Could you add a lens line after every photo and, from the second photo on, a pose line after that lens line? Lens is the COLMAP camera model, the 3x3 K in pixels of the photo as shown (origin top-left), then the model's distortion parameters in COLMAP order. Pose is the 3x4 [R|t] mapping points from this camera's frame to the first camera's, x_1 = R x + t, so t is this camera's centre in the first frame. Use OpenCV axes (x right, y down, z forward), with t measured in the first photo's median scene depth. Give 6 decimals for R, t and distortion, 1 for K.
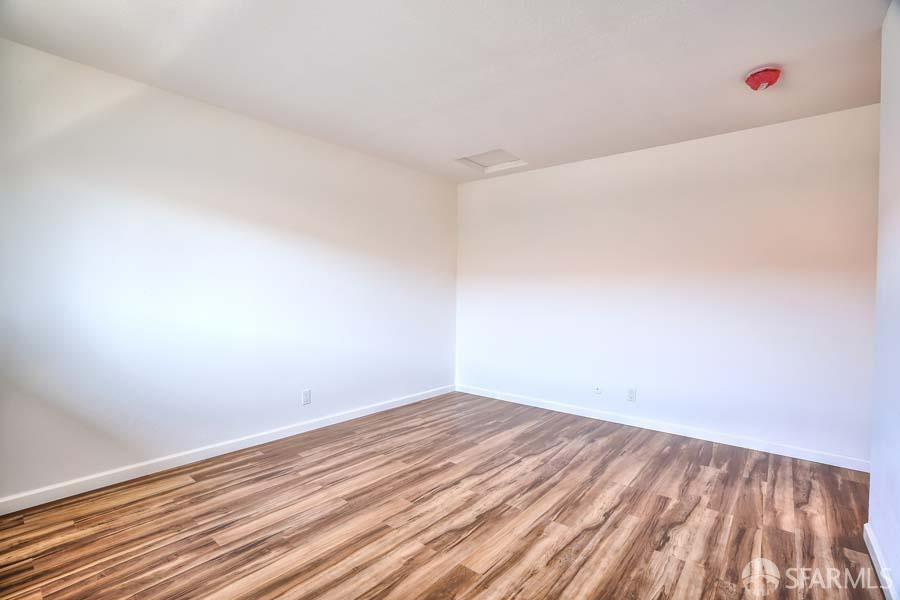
lens RADIAL K [[410.8, 0, 448.2], [0, 410.8, 299.2], [0, 0, 1]] dist [-0.047650, 0.015557]
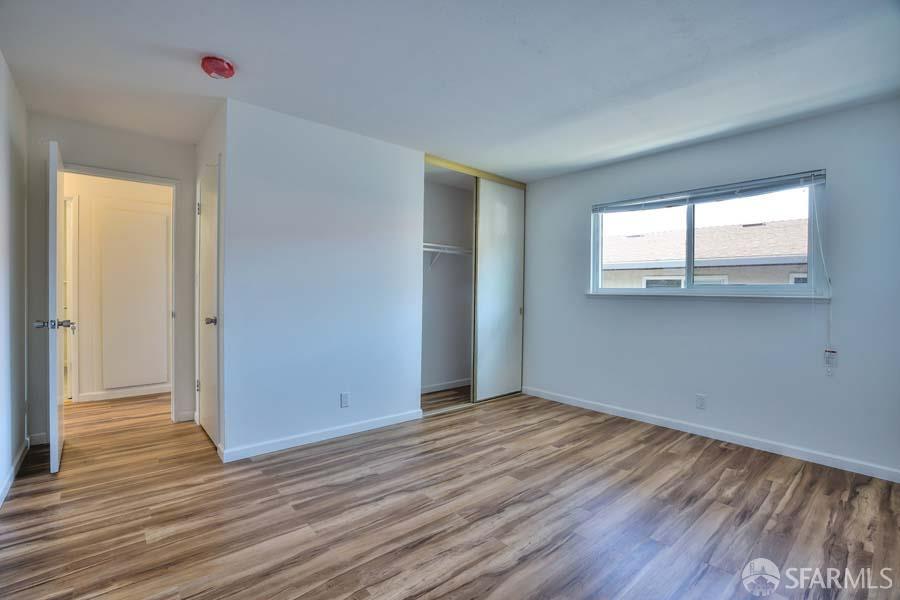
lens RADIAL K [[410.8, 0, 454.8], [0, 410.8, 296.1], [0, 0, 1]] dist [-0.047650, 0.015557]
pose [[-0.988900, -0.025829, 0.146322, 0.054681], [-0.021978, 0.999370, 0.027877, -0.031051], [-0.146949, 0.024352, -0.988844, 1.980757]]
